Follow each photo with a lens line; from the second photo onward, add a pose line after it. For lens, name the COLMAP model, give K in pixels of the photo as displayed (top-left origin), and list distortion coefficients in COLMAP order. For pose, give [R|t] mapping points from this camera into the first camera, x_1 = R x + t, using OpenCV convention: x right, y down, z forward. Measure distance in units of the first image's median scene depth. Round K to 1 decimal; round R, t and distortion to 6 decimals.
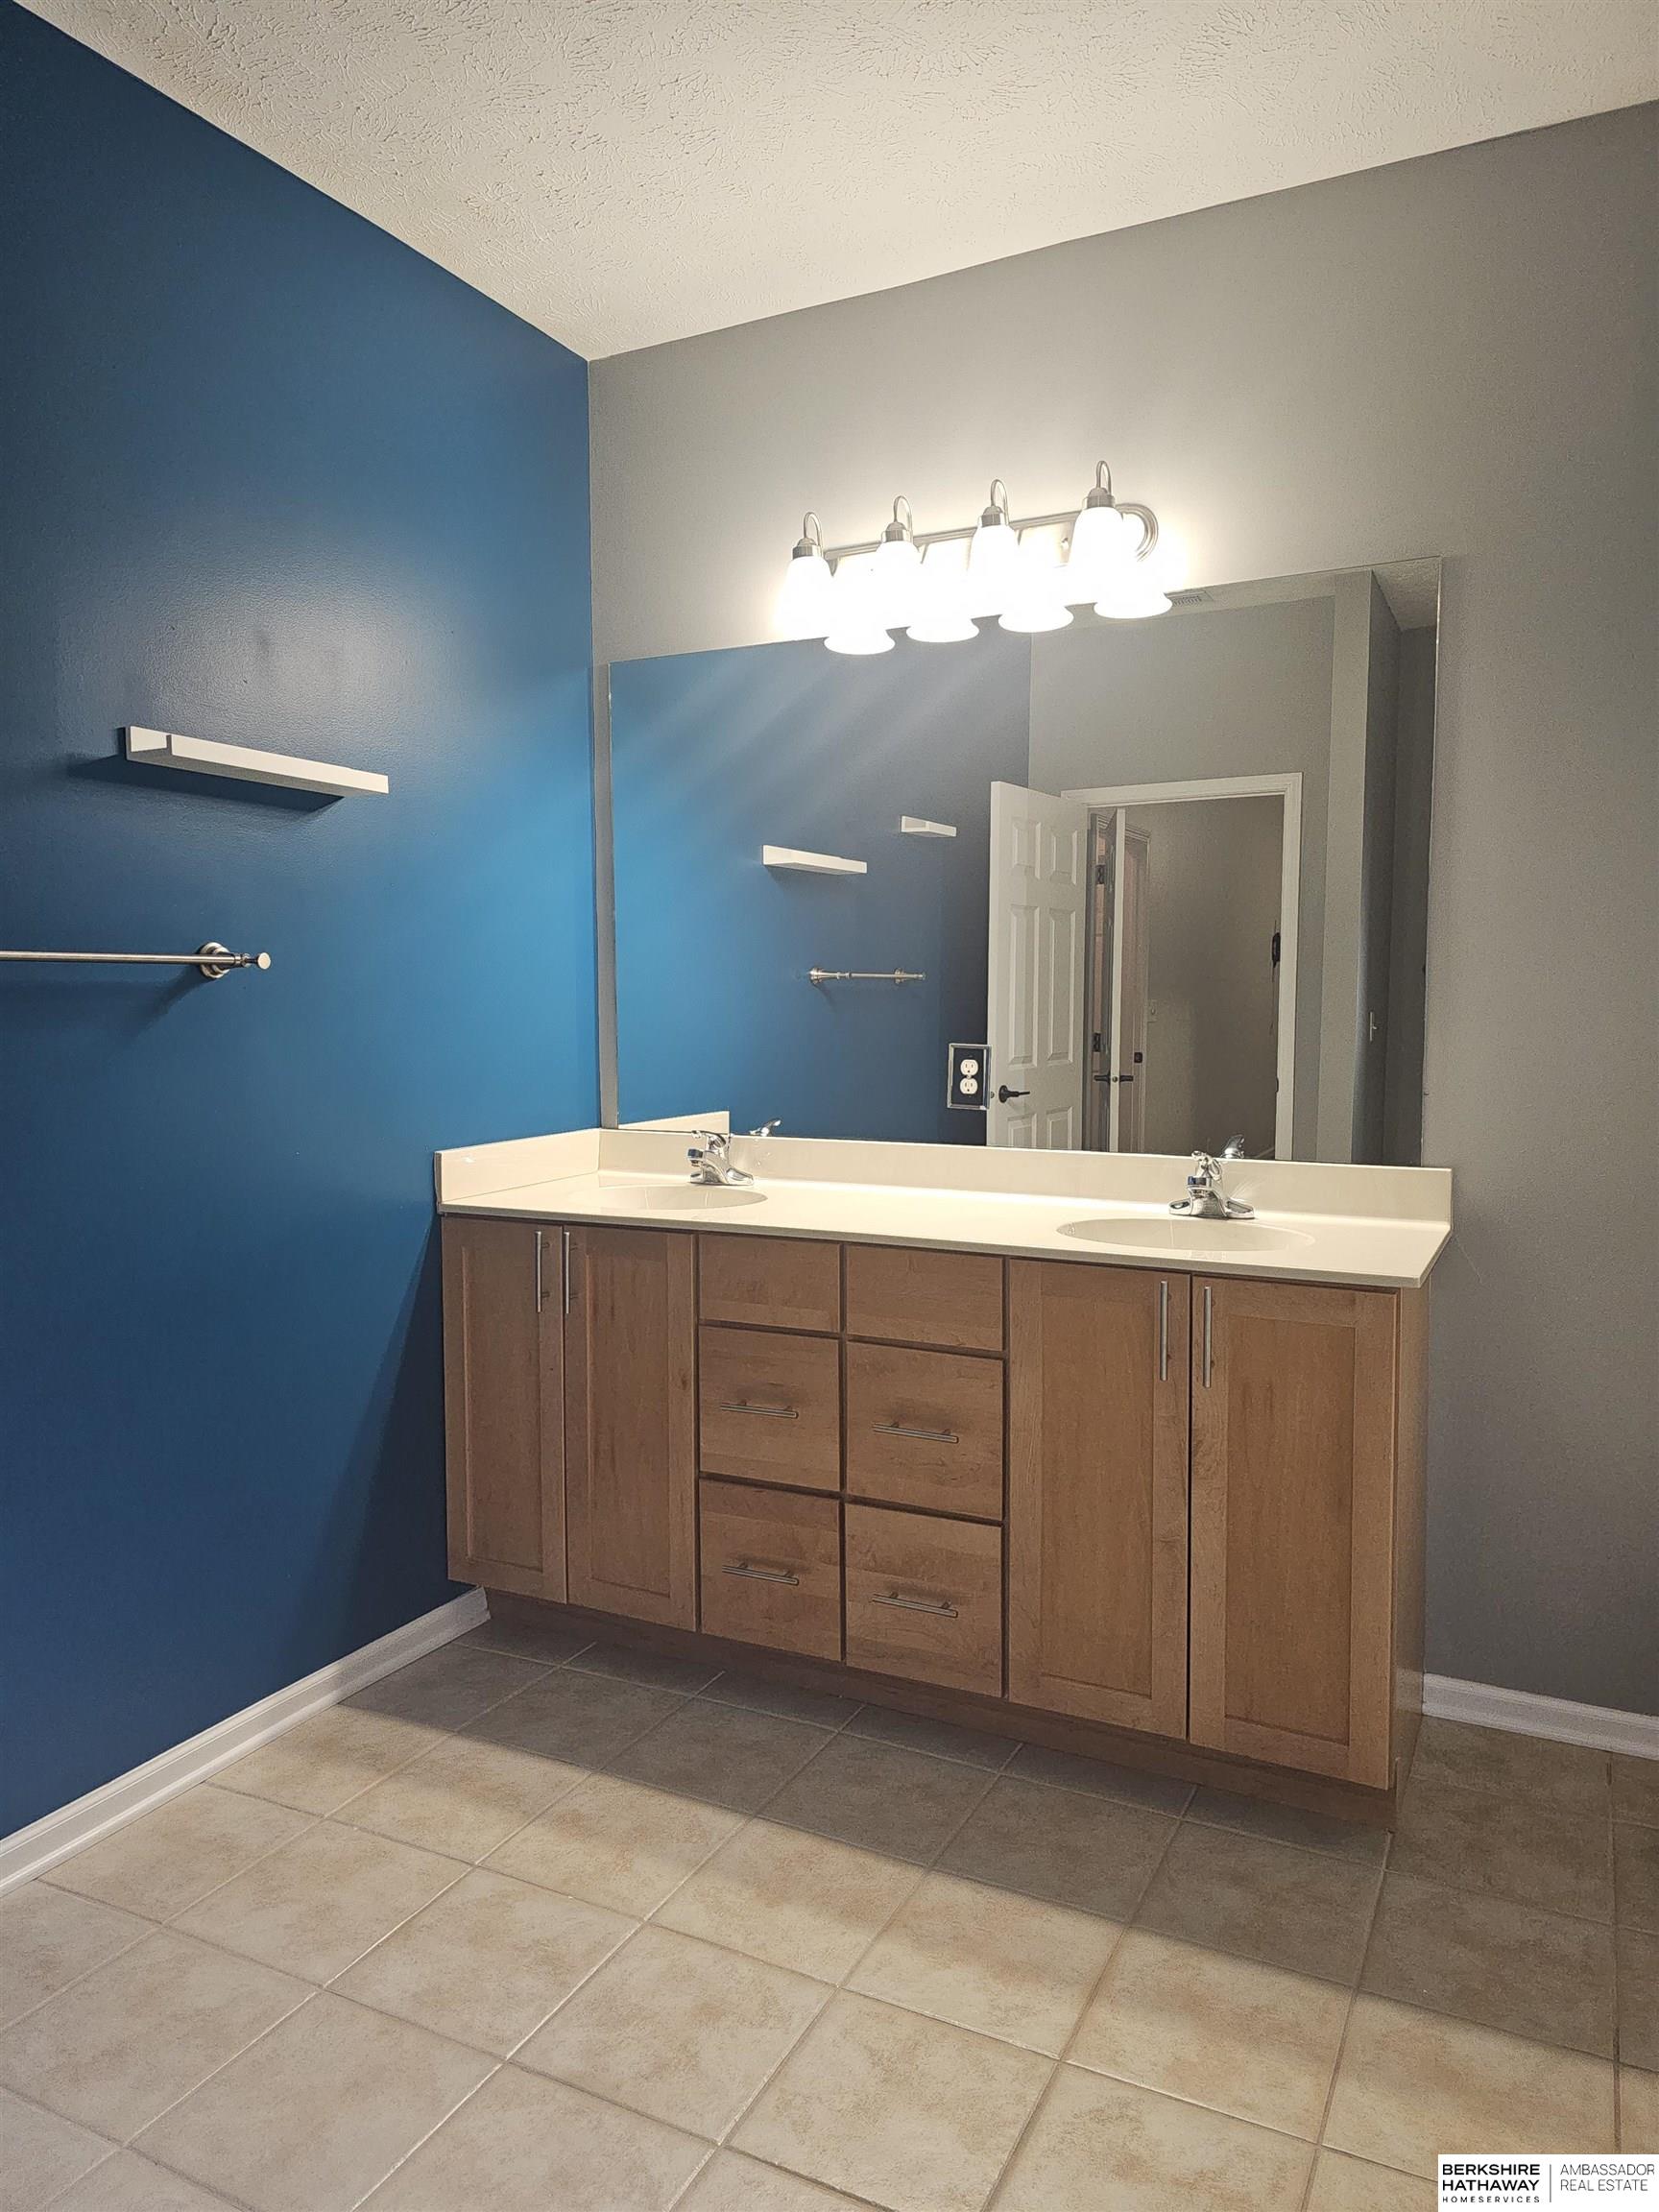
lens RADIAL K [[1468.8, 0, 829.5], [0, 1468.8, 1106.0], [0, 0, 1]] dist [0.102368, -0.145797]
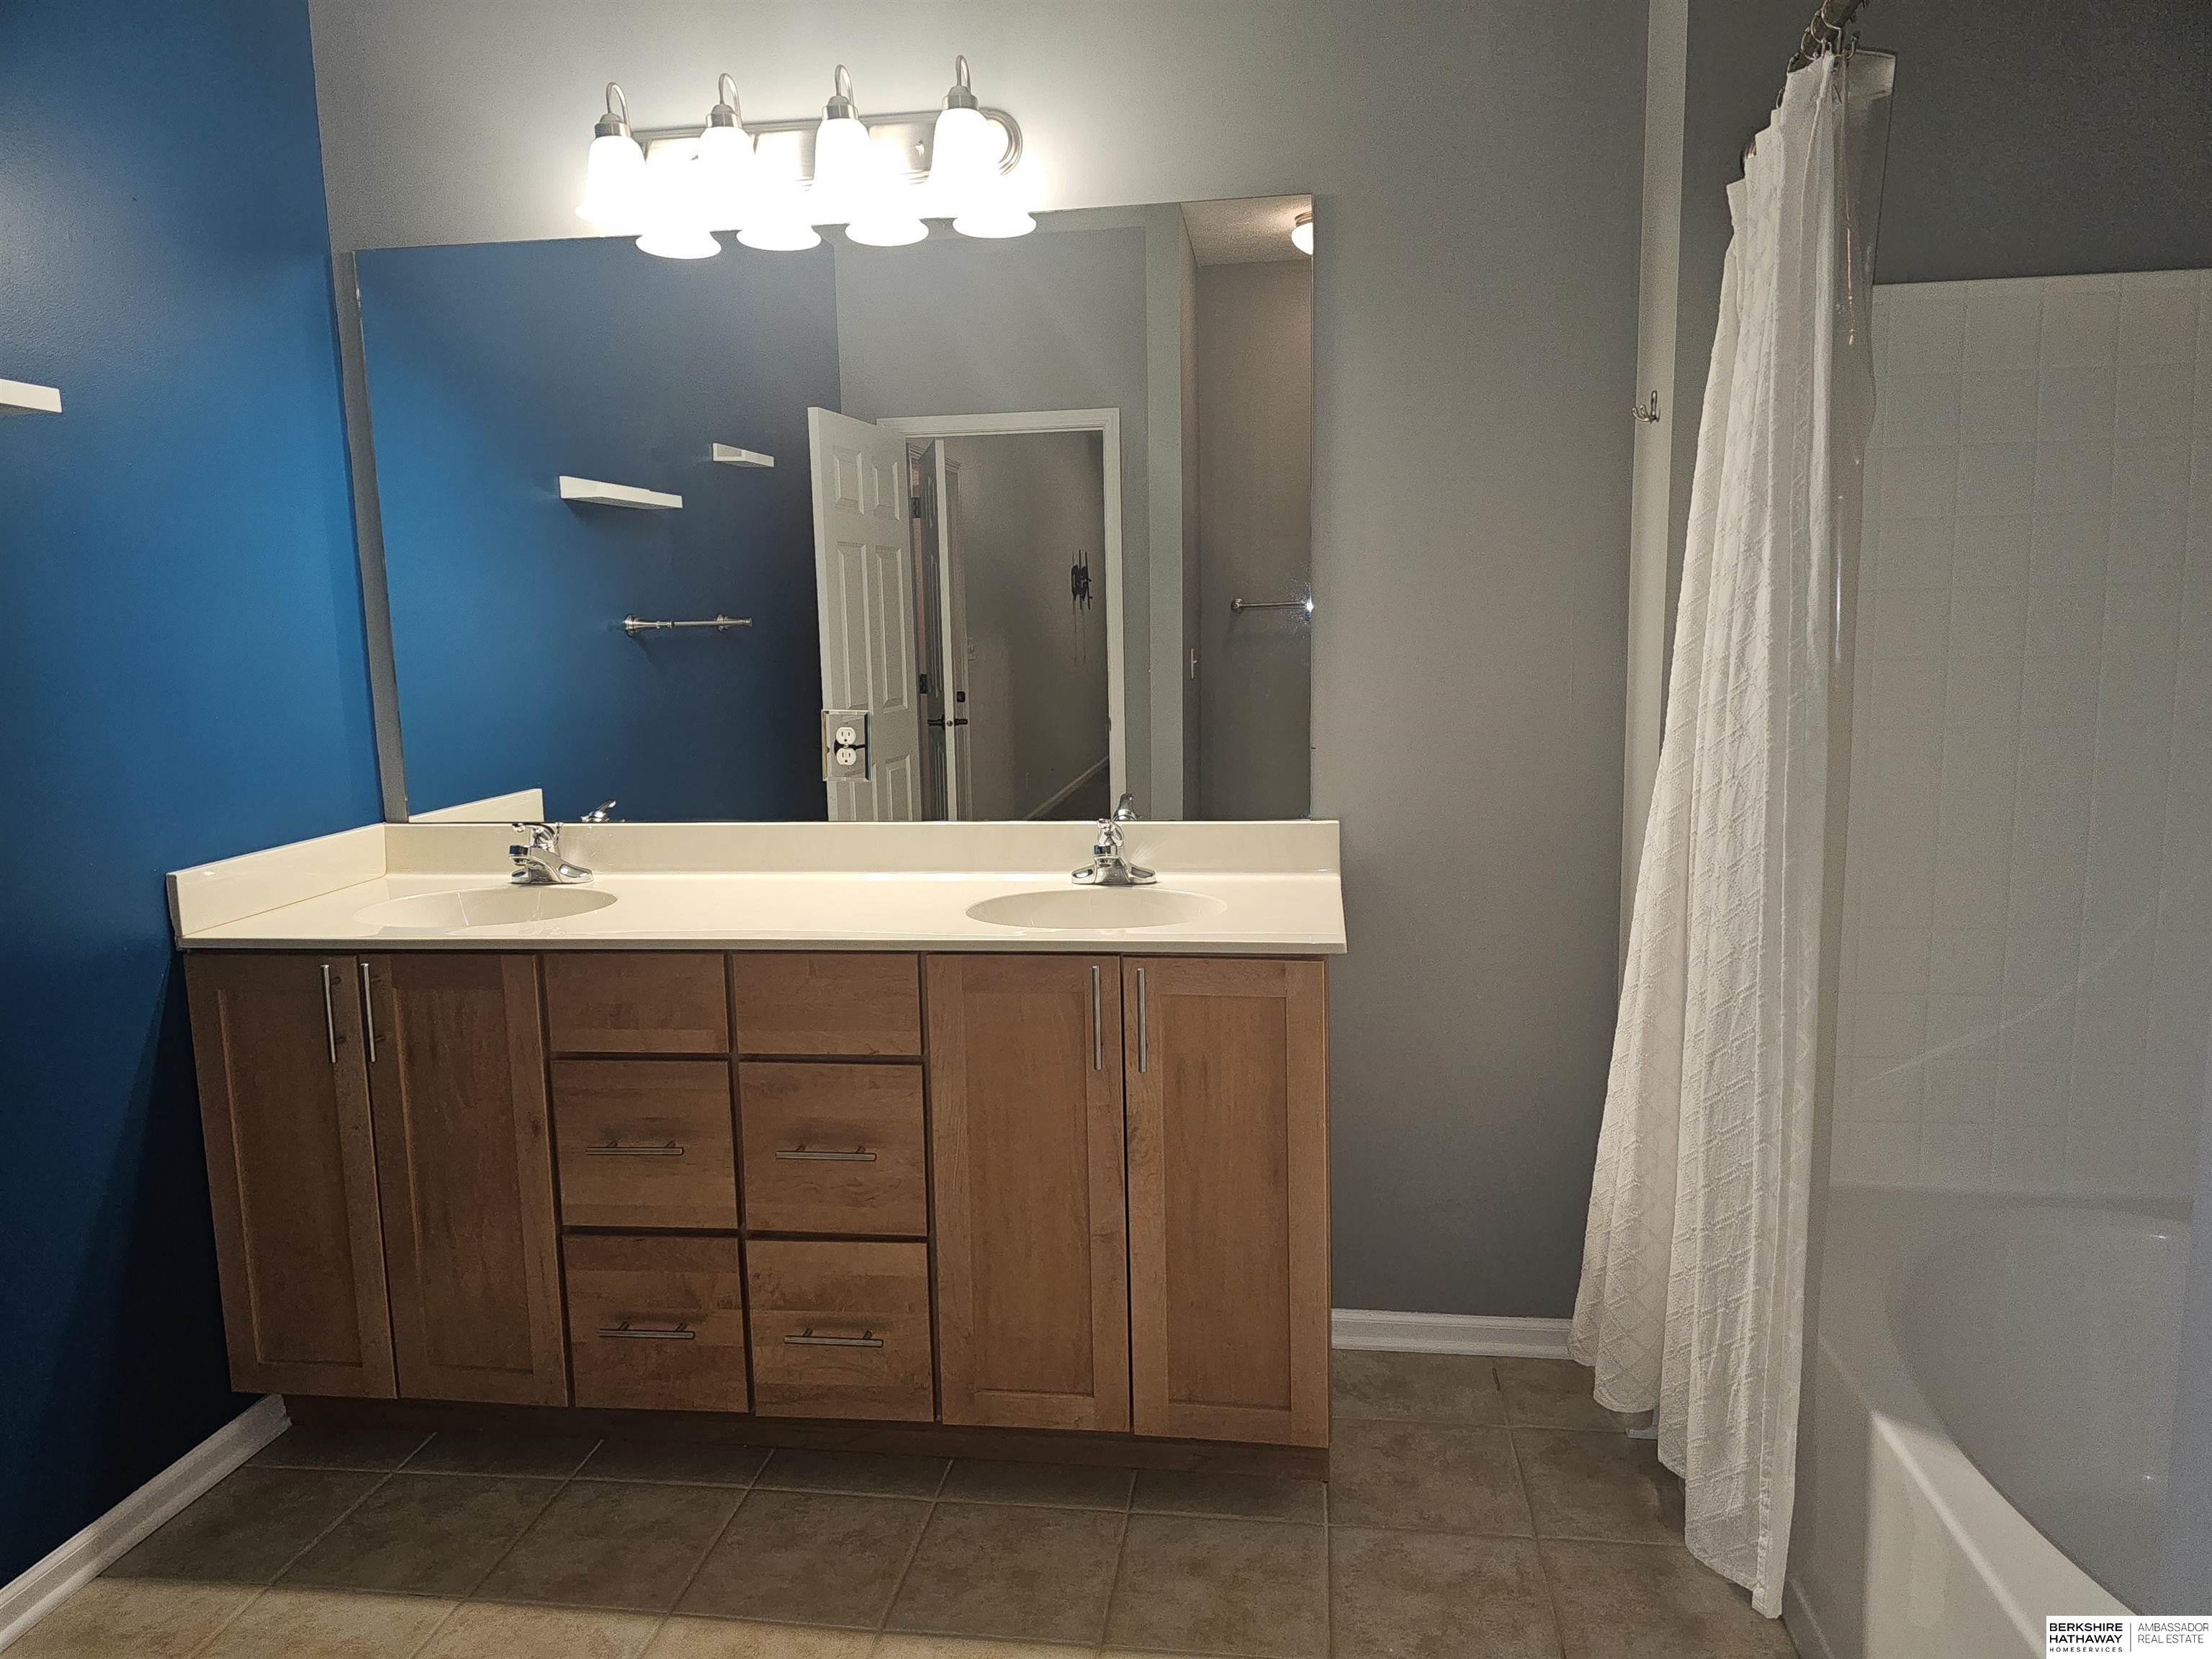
lens RADIAL K [[1486.0, 0, 1106.0], [0, 1486.0, 829.5], [0, 0, 1]] dist [0.061535, -0.057429]
pose [[0.946987, -0.064837, 0.314663, -0.048585], [0.045103, 0.996555, 0.069603, -0.027834], [-0.318091, -0.051721, 0.946648, 0.091453]]
